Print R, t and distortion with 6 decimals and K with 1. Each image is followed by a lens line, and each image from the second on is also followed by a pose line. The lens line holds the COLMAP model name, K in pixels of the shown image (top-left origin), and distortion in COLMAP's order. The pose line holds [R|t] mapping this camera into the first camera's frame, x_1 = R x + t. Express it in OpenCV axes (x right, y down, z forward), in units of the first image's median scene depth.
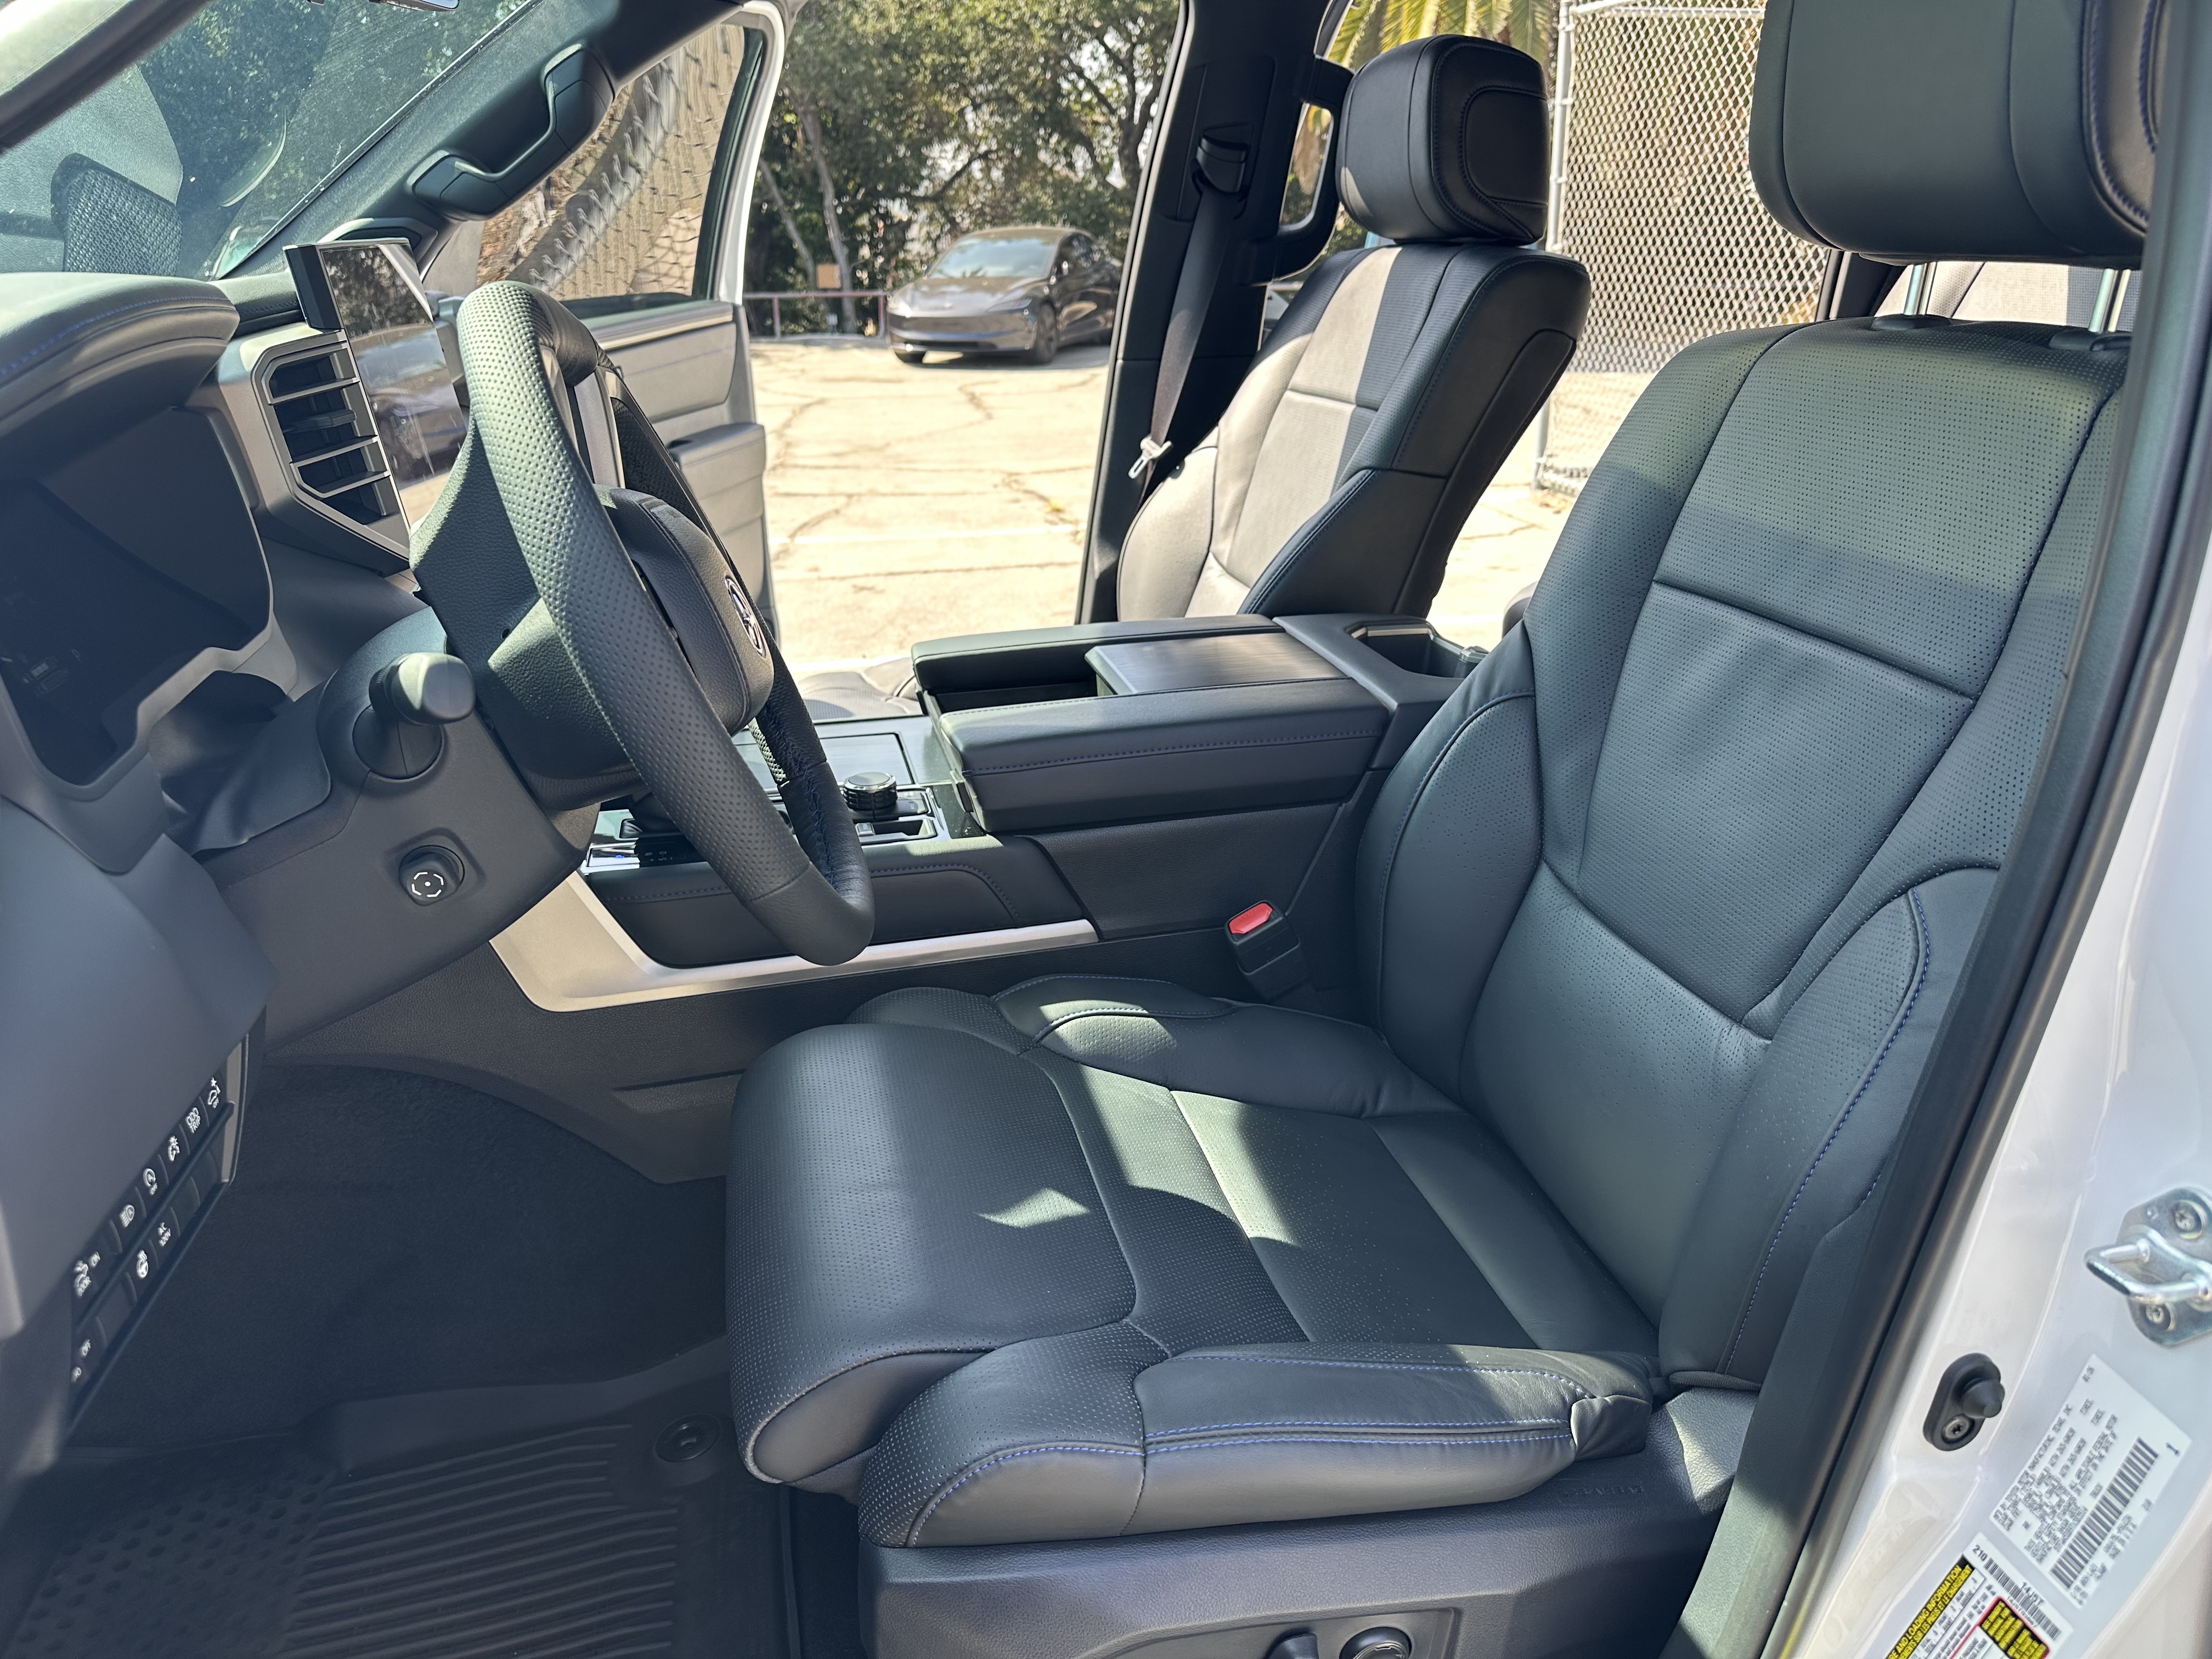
lens RADIAL K [[1536.1, 0, 1094.6], [0, 1536.1, 846.5], [0, 0, 1]] dist [-0.005064, -0.011074]
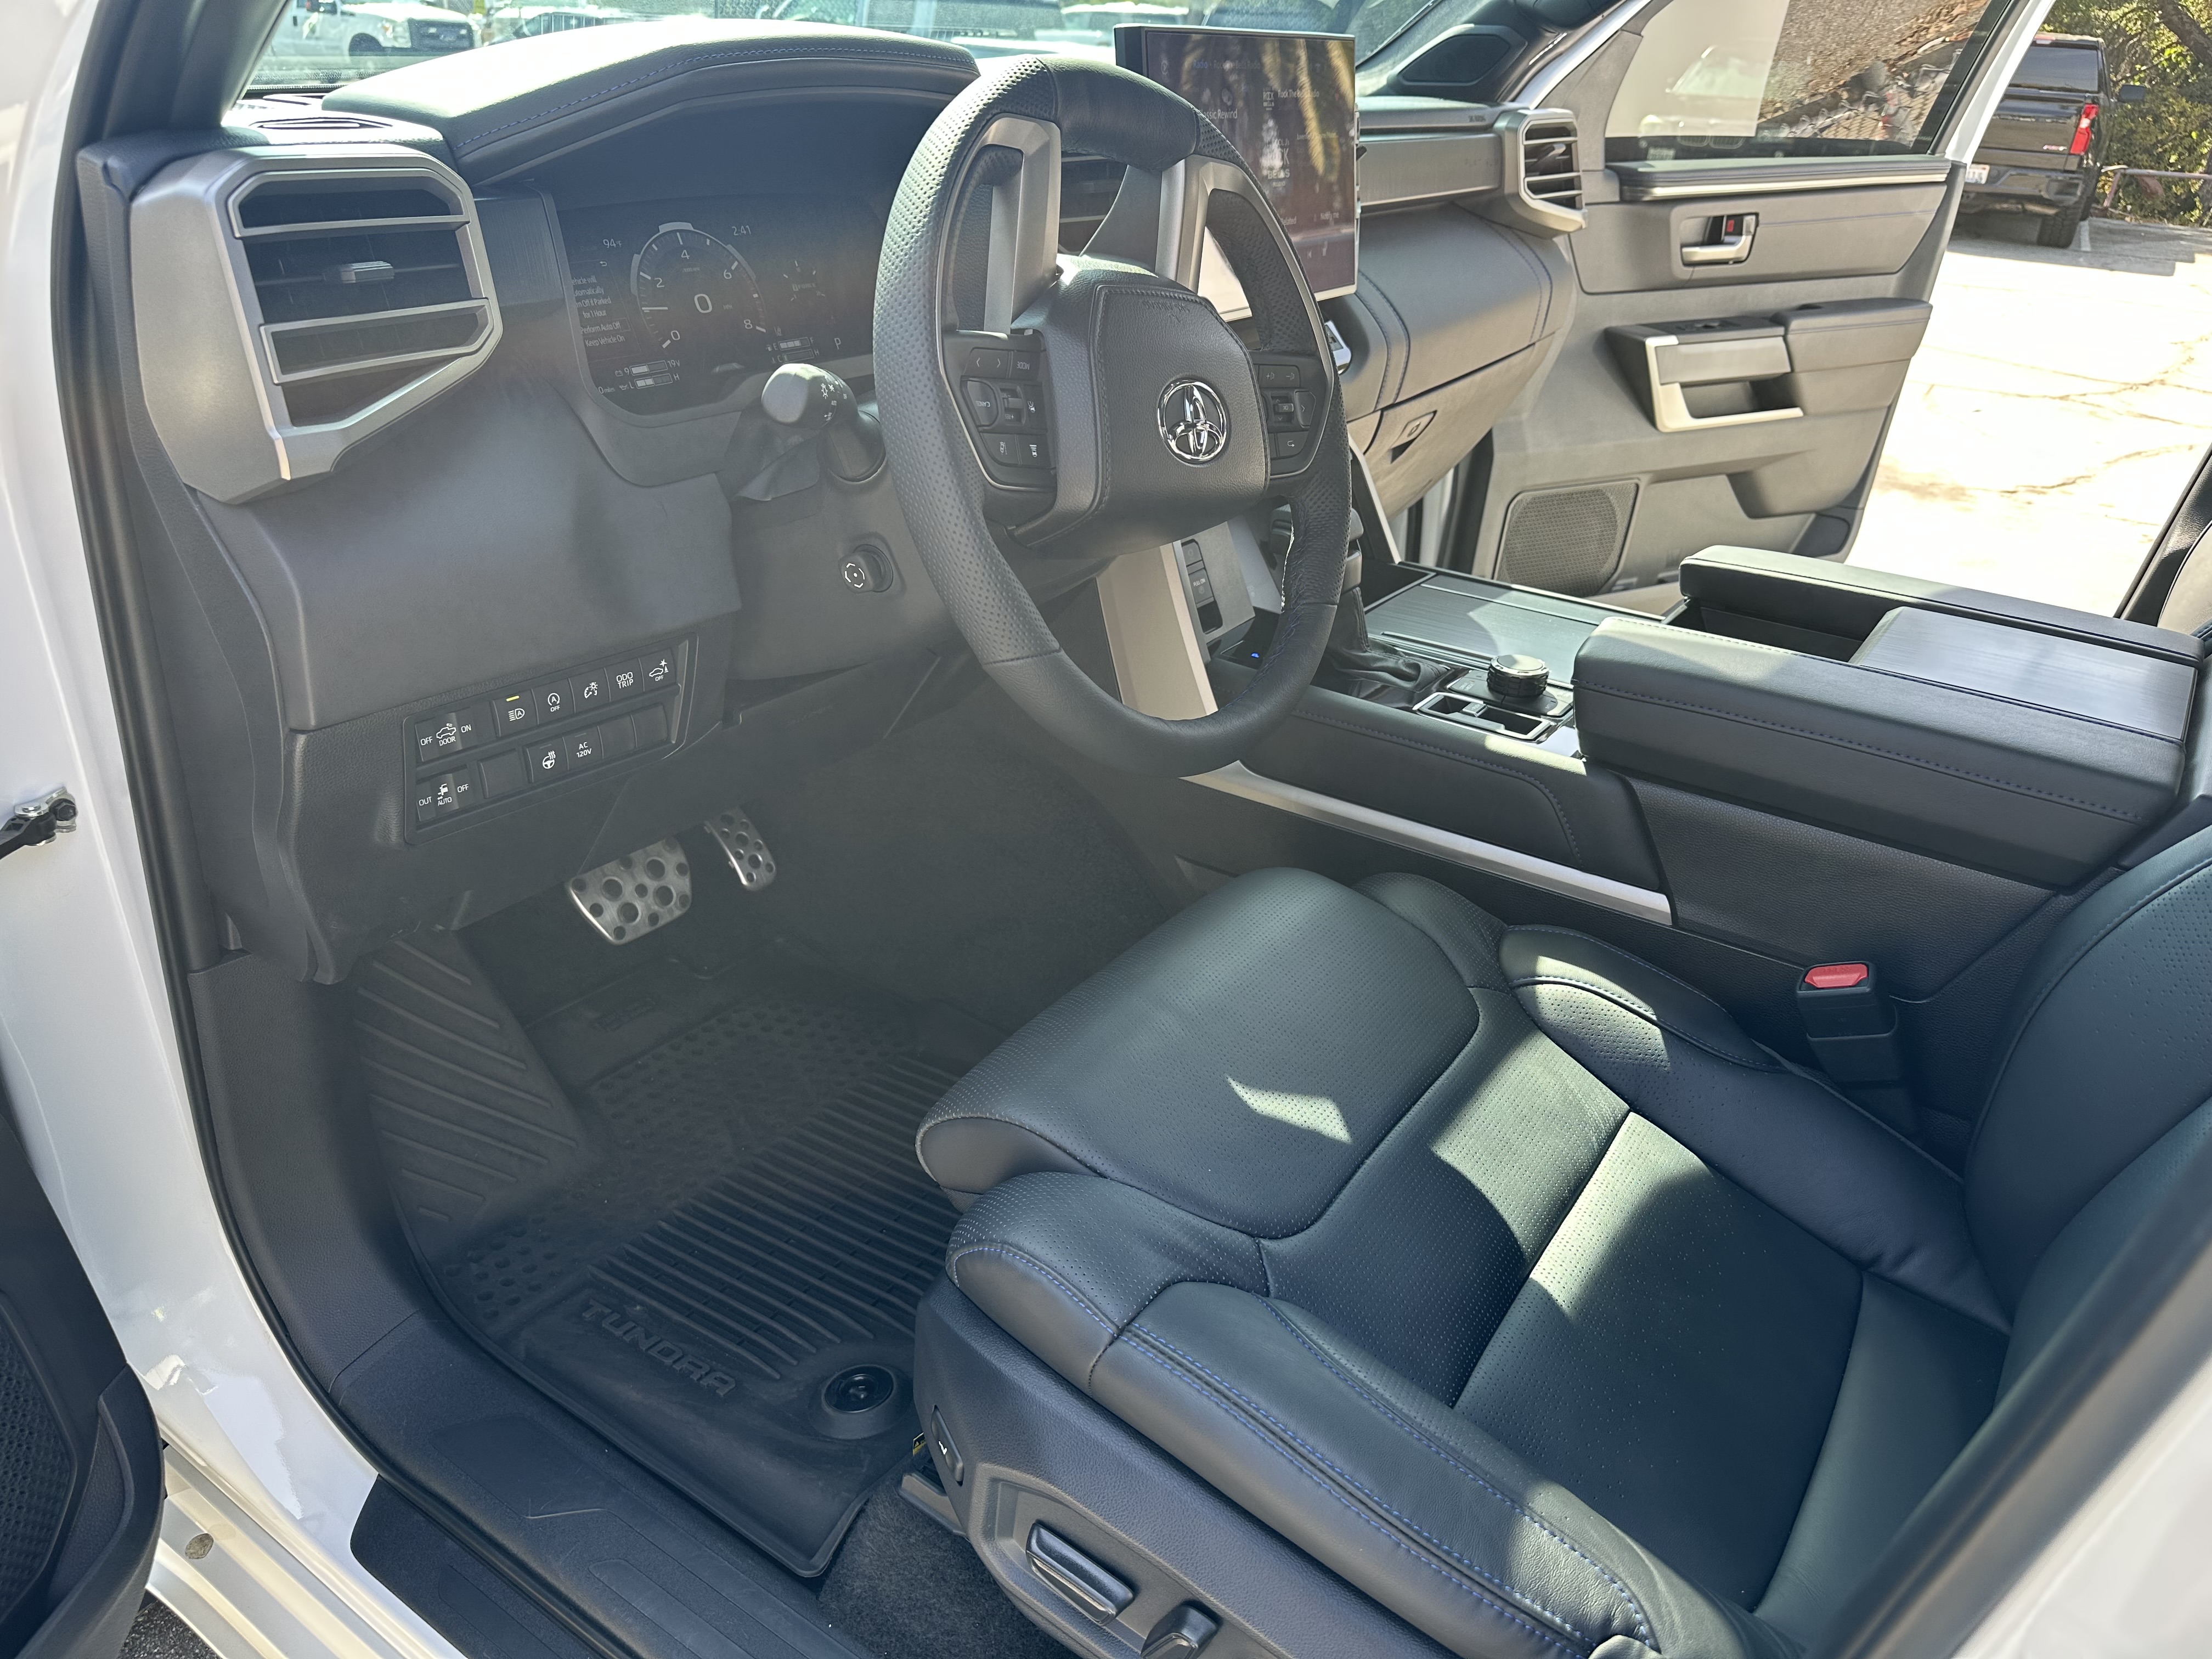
lens RADIAL K [[1536.1, 0, 1090.3], [0, 1536.1, 847.0], [0, 0, 1]] dist [-0.005064, -0.011074]
pose [[0.668794, 0.382488, -0.637509, 0.160373], [-0.324039, 0.921736, 0.213075, -0.028521], [0.669114, 0.064075, 0.740393, 0.075603]]
